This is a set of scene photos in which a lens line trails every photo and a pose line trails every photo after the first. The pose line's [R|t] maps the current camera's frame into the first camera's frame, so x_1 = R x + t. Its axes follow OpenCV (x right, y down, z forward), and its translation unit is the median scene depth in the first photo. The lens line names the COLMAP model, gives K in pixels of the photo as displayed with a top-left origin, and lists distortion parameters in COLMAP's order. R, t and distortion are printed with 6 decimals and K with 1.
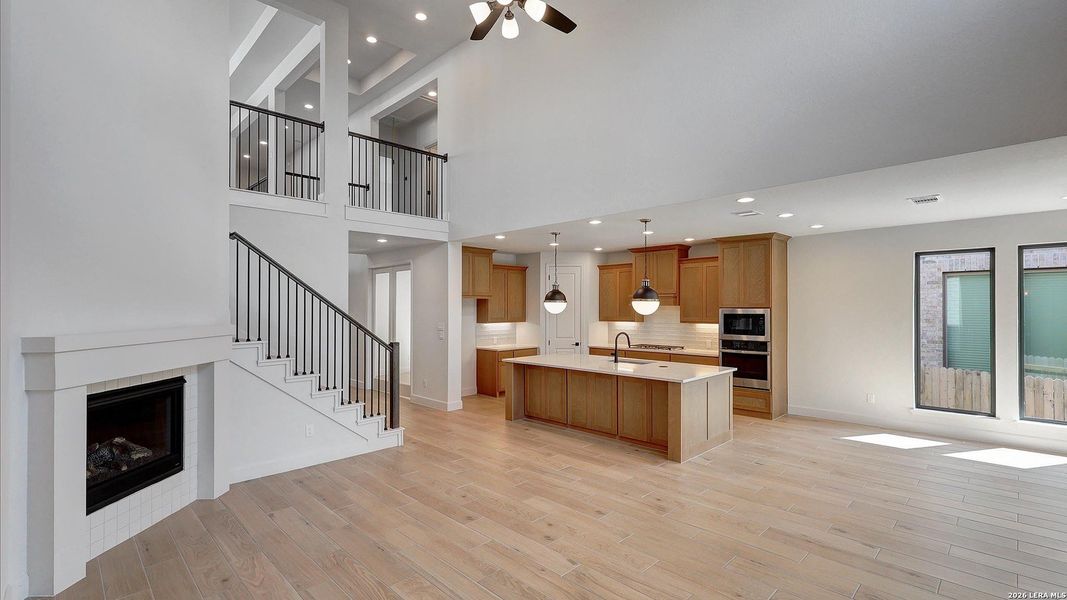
lens RADIAL K [[484.9, 0, 533.5], [0, 484.9, 300.0], [0, 0, 1]] dist [0.000140, -0.000075]
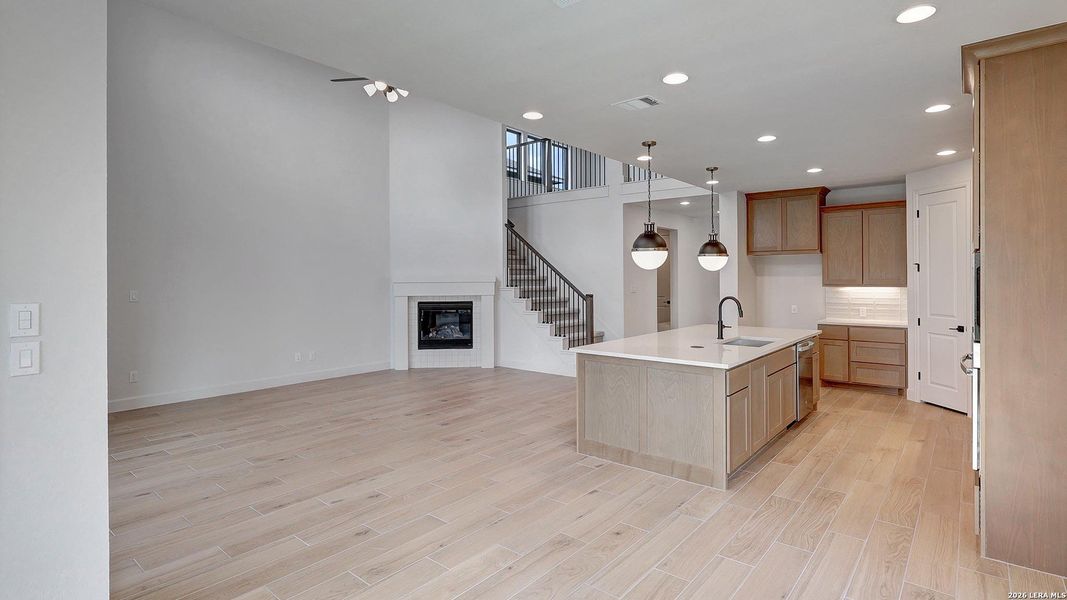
lens RADIAL K [[518.6, 0, 532.2], [0, 518.6, 270.5], [0, 0, 1]] dist [0.000675, 0.000013]
pose [[0.091164, -0.009518, -0.995790, 1.009807], [0.013292, 0.999877, -0.008340, 0.036687], [0.995747, -0.012476, 0.091279, 0.746314]]
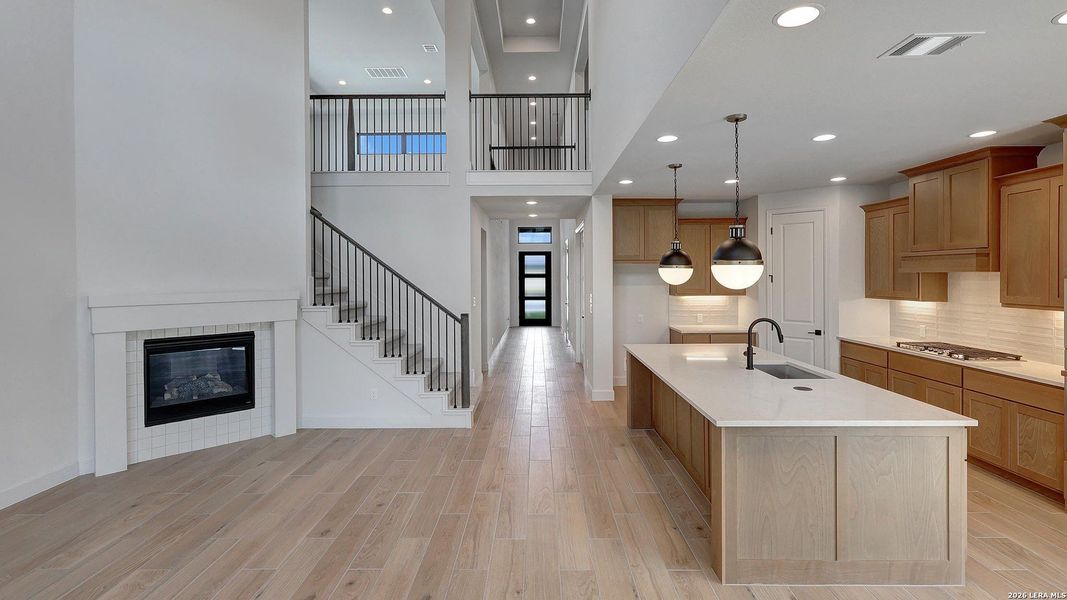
lens RADIAL K [[498.8, 0, 520.5], [0, 498.8, 269.2], [0, 0, 1]] dist [-0.000088, -0.000399]
pose [[0.697845, -0.007737, -0.716207, 0.465199], [0.011323, 0.999936, 0.000231, 0.004814], [0.716159, -0.008271, 0.697888, 0.427351]]
